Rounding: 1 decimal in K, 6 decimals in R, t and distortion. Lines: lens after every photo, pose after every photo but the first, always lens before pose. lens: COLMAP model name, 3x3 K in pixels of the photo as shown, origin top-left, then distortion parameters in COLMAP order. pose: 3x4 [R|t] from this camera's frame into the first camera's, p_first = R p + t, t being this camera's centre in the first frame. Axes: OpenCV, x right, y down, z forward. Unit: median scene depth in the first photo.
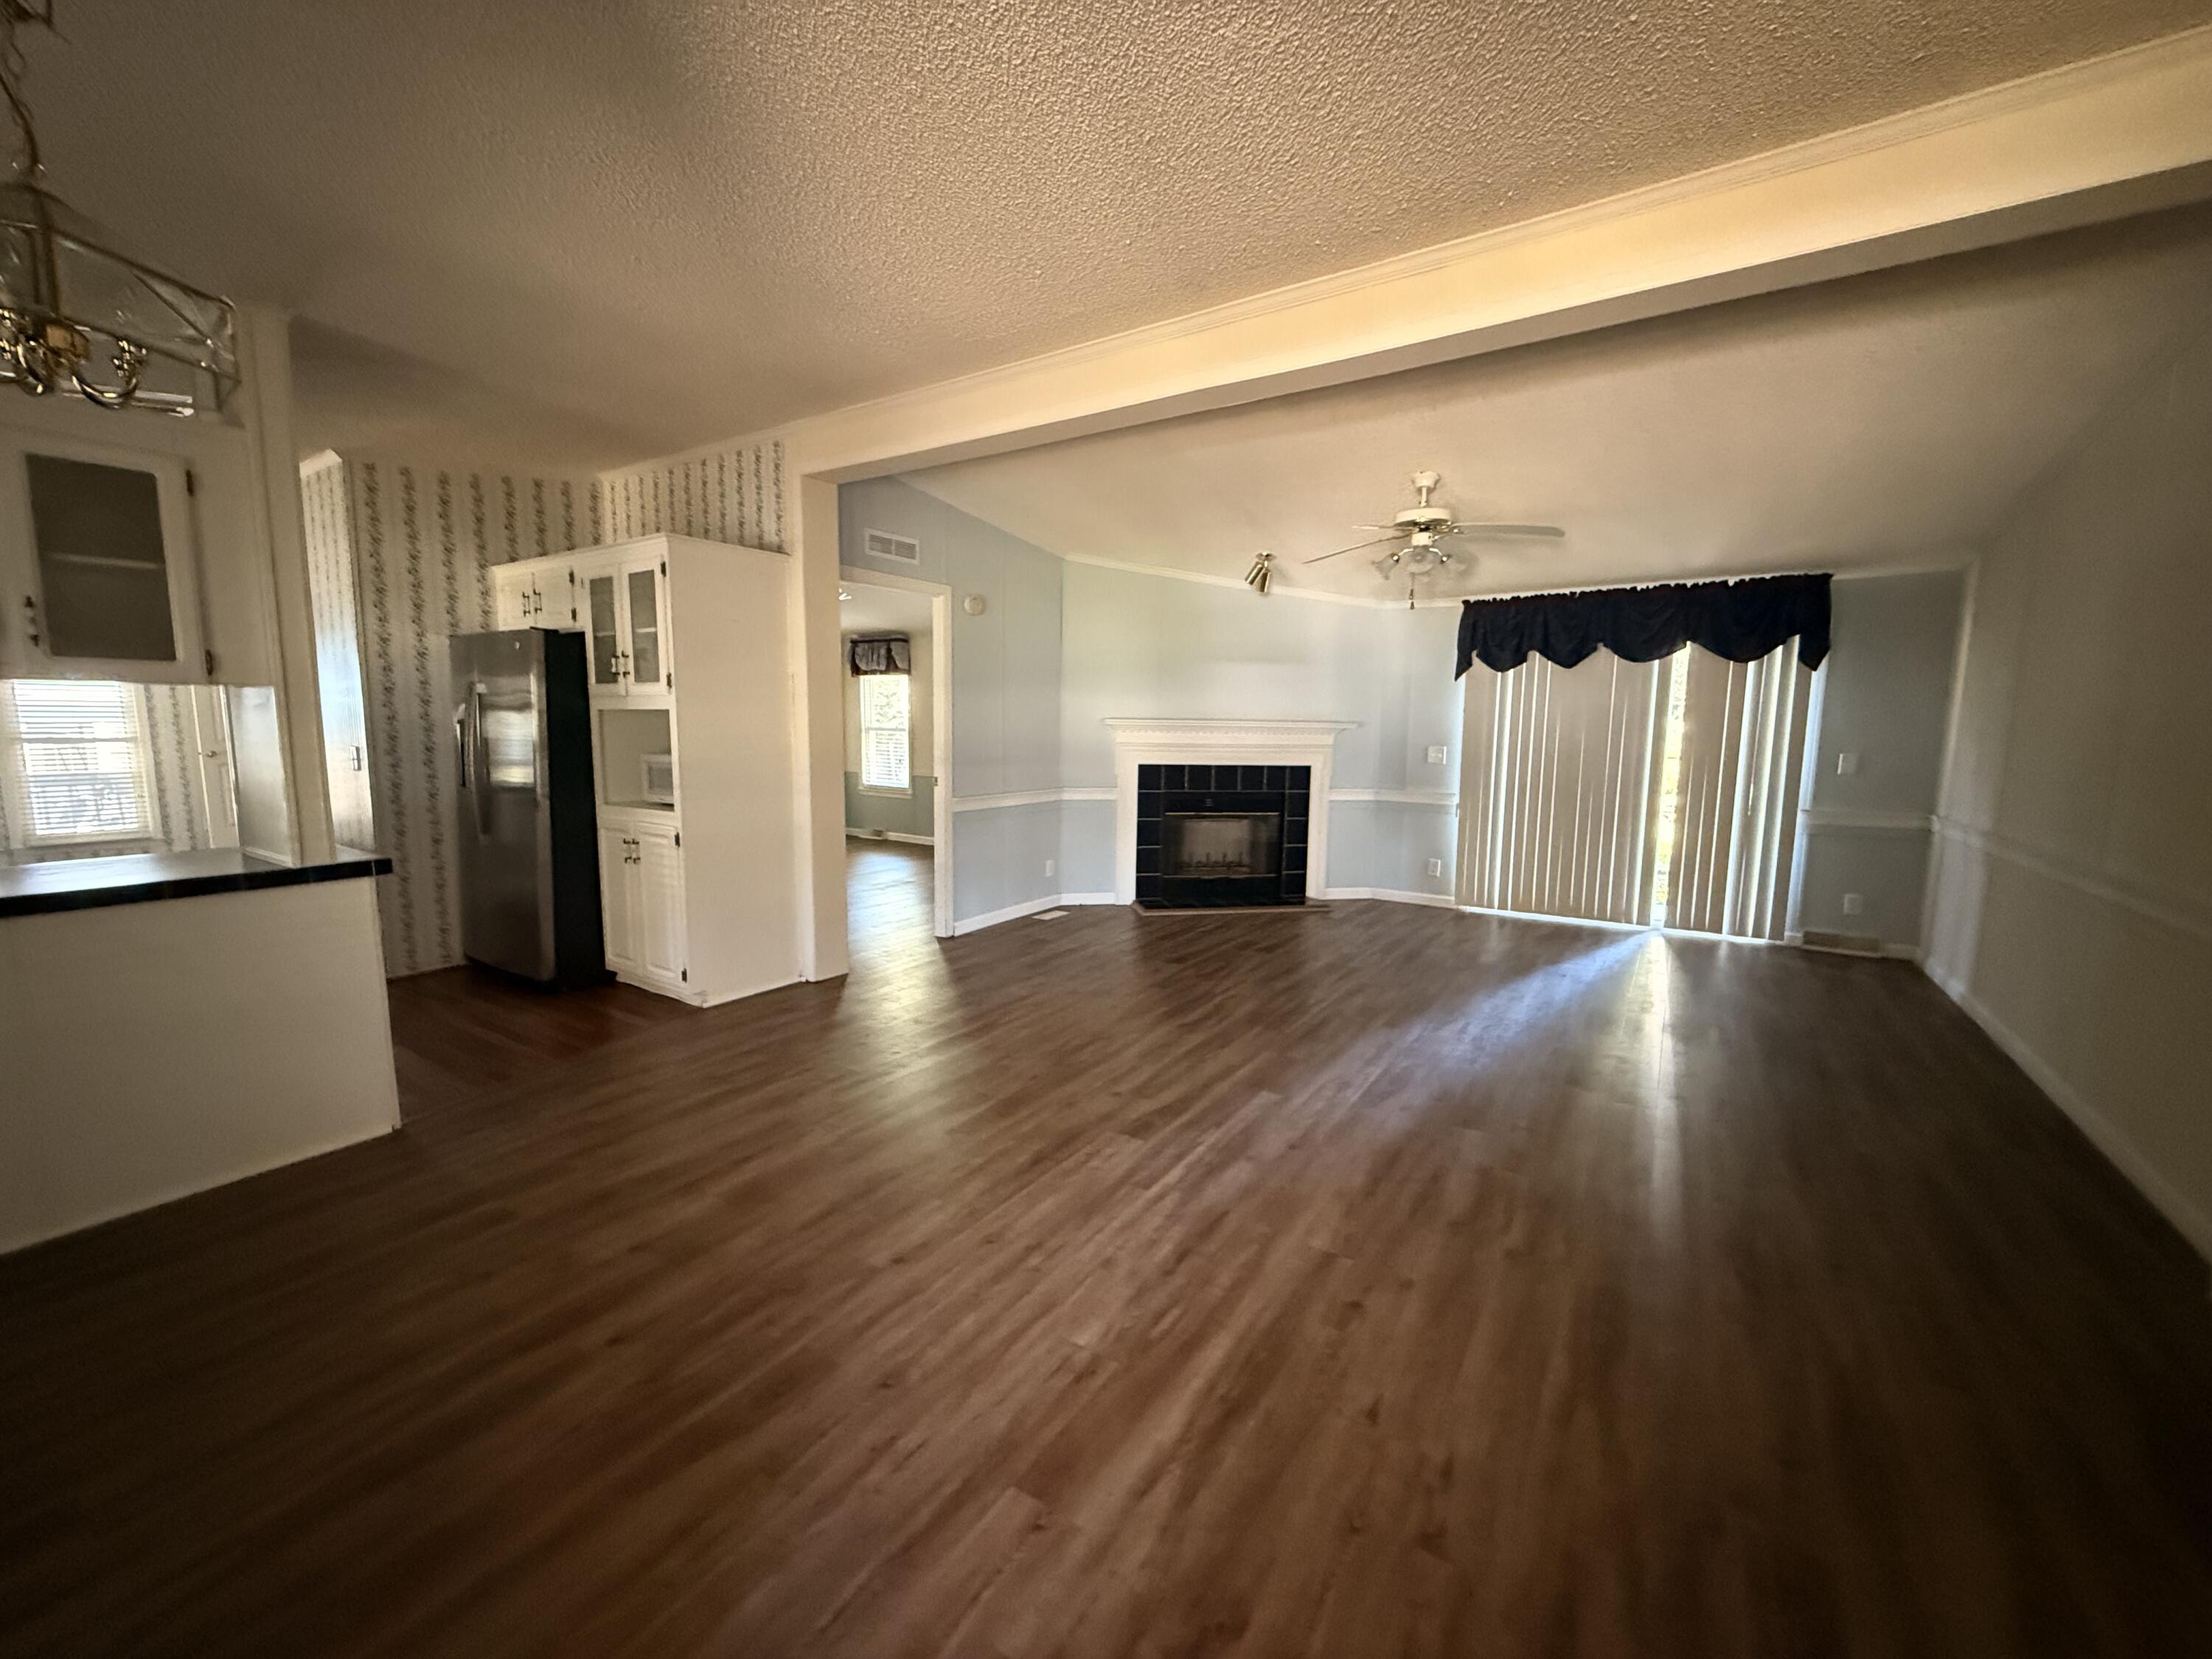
lens RADIAL K [[883.6, 0, 1102.7], [0, 883.6, 830.9], [0, 0, 1]] dist [0.000005, -0.000362]
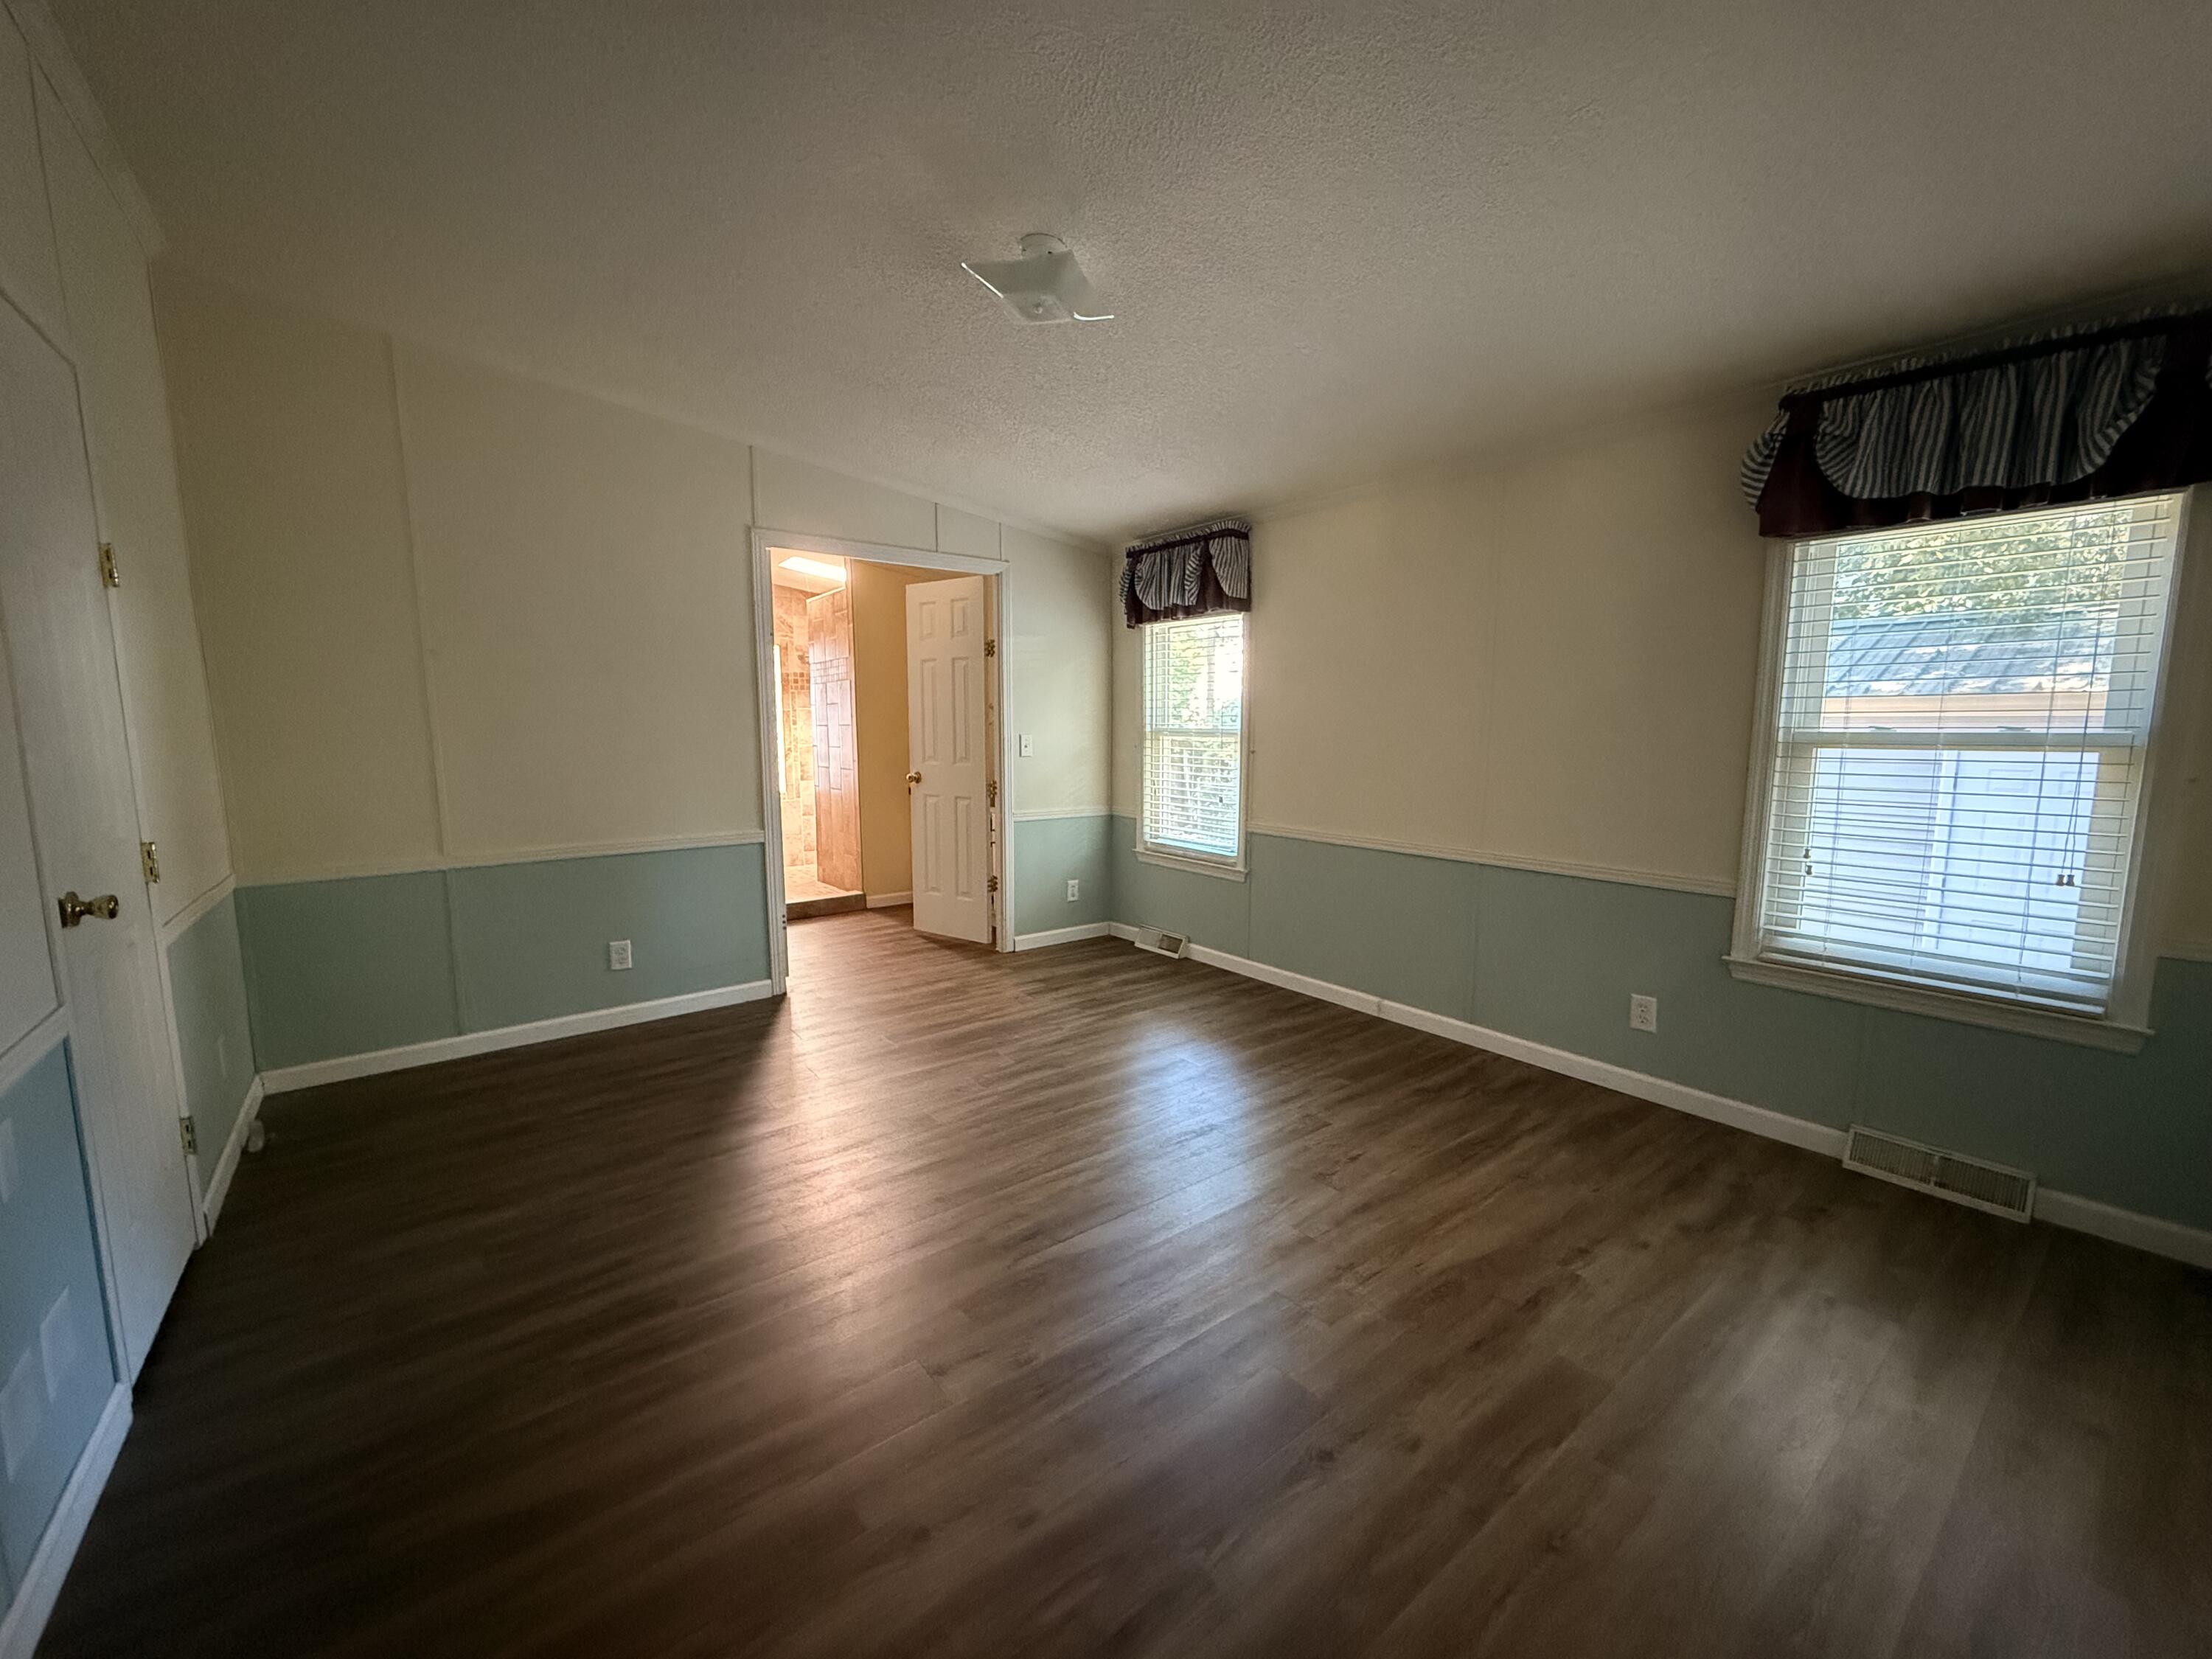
lens RADIAL K [[883.6, 0, 1103.7], [0, 883.6, 834.7], [0, 0, 1]] dist [0.000005, -0.000362]
pose [[0.948134, 0.028179, -0.316621, -0.139458], [-0.025486, 0.999595, 0.012645, -0.065364], [0.316849, -0.003919, 0.948468, 0.535674]]
